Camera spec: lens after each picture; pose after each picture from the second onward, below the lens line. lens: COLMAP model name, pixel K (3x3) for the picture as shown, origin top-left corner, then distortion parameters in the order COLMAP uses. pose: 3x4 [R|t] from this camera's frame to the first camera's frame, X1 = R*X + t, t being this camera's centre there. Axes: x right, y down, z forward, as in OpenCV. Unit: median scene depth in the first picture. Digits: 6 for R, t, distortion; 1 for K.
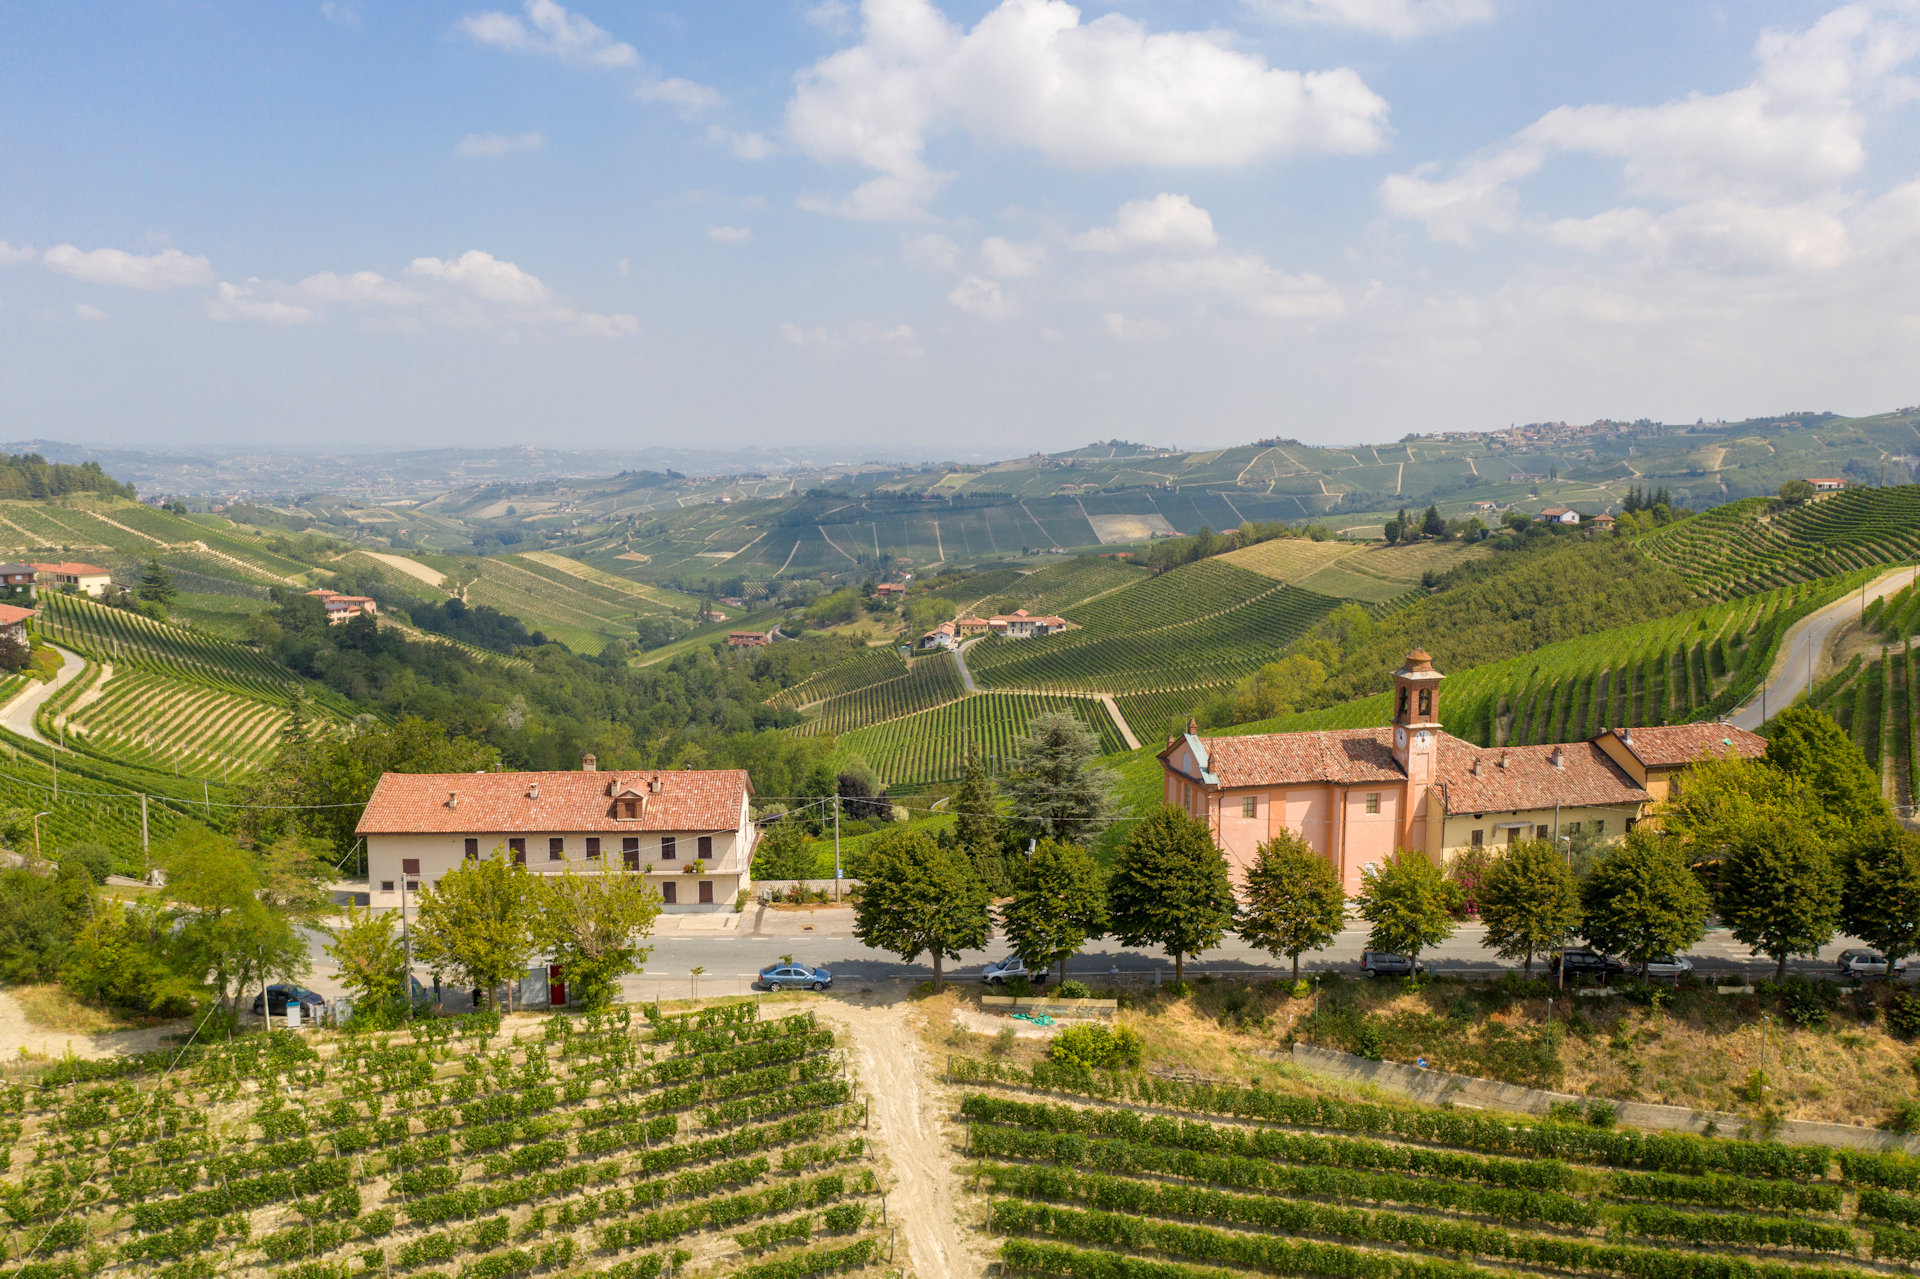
lens RADIAL K [[1513.1, 0, 970.8], [0, 1513.1, 646.1], [0, 0, 1]] dist [0.006573, -0.000001]
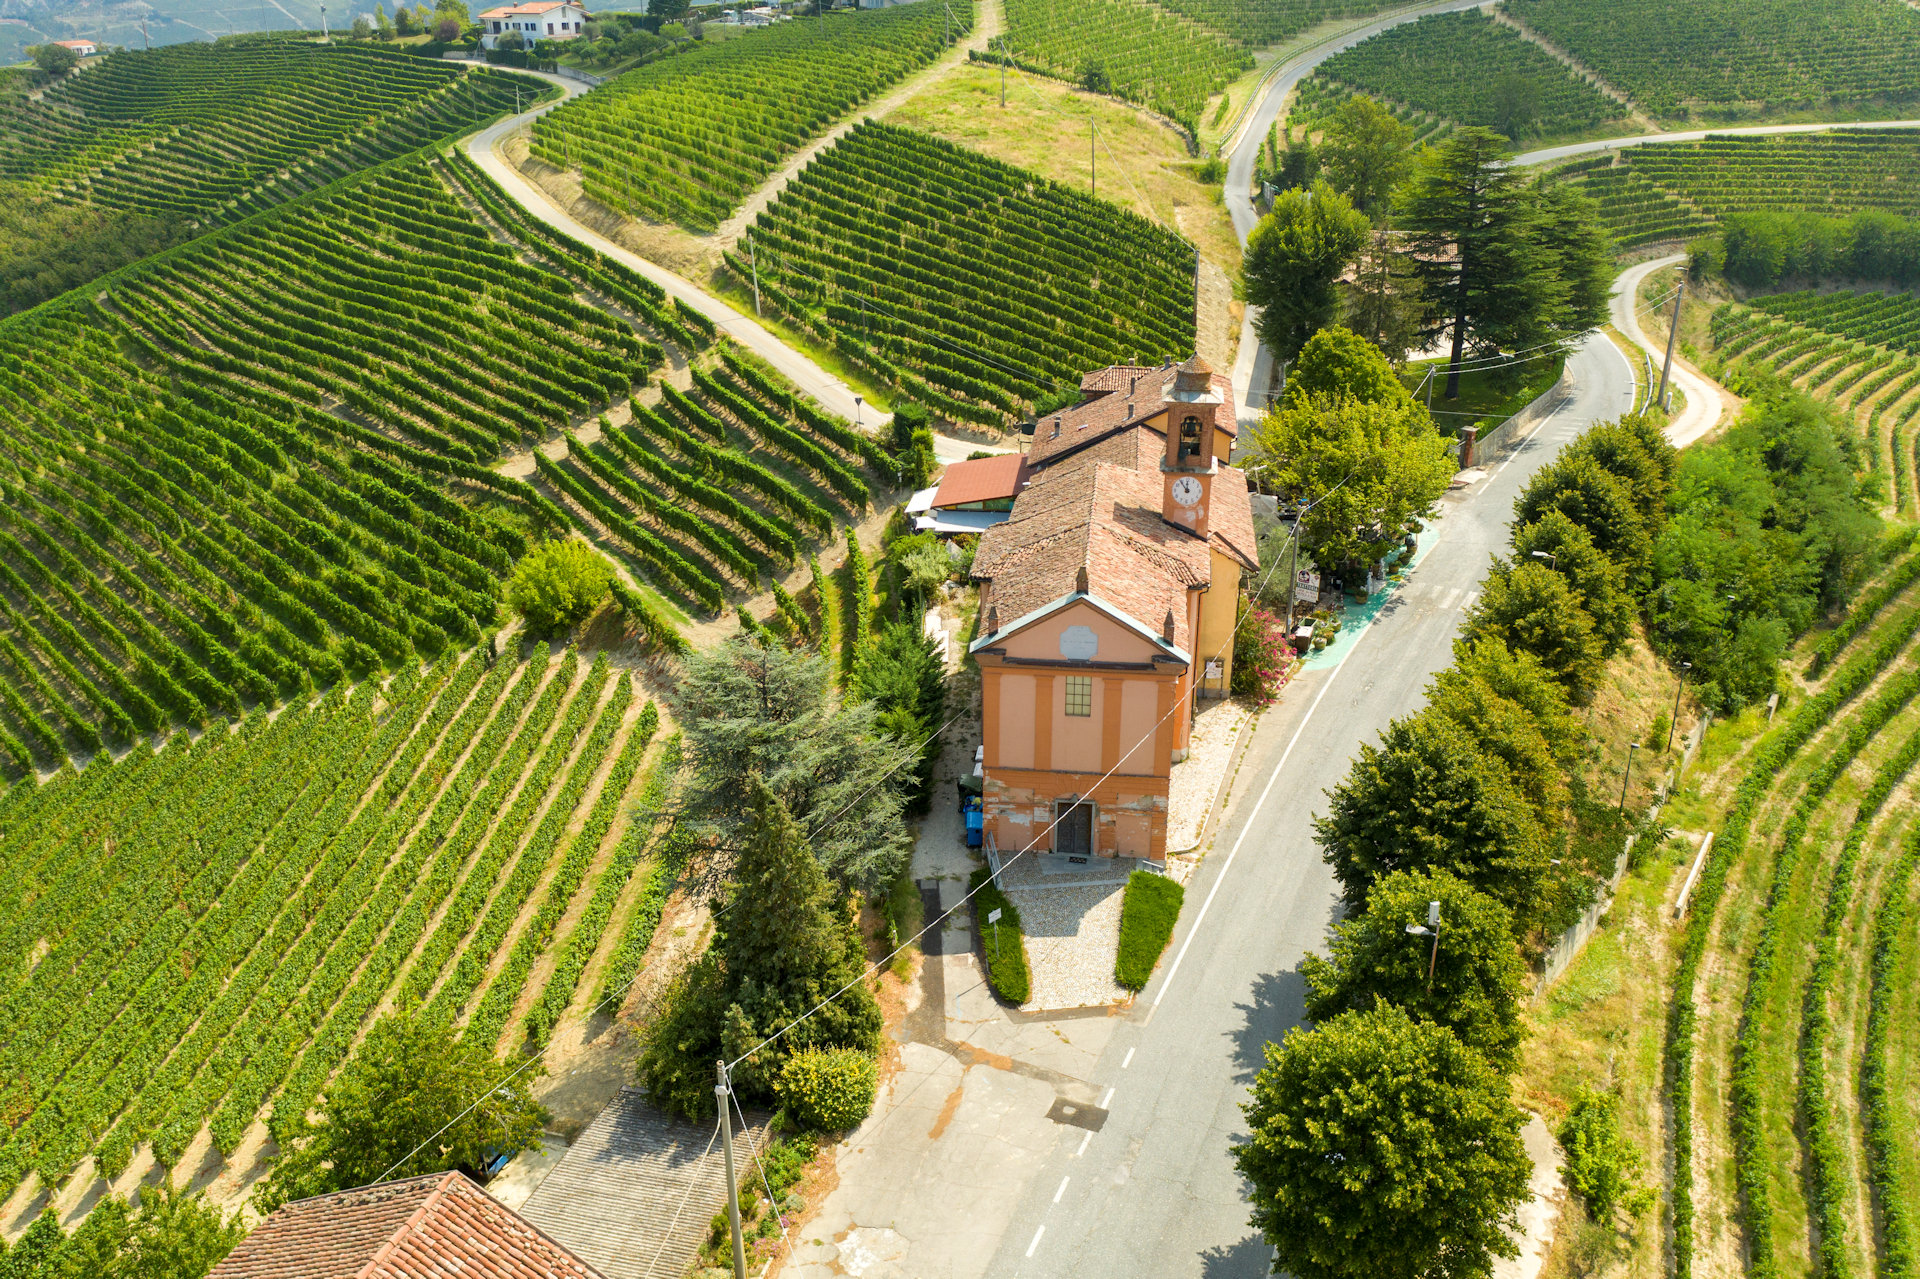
lens RADIAL K [[1513.1, 0, 946.2], [0, 1513.1, 629.5], [0, 0, 1]] dist [0.006573, -0.000001]
pose [[0.394754, -0.368127, 0.841814, -0.048906], [0.133127, 0.929472, 0.344033, -0.017972], [-0.909091, -0.023740, 0.415921, 0.111138]]
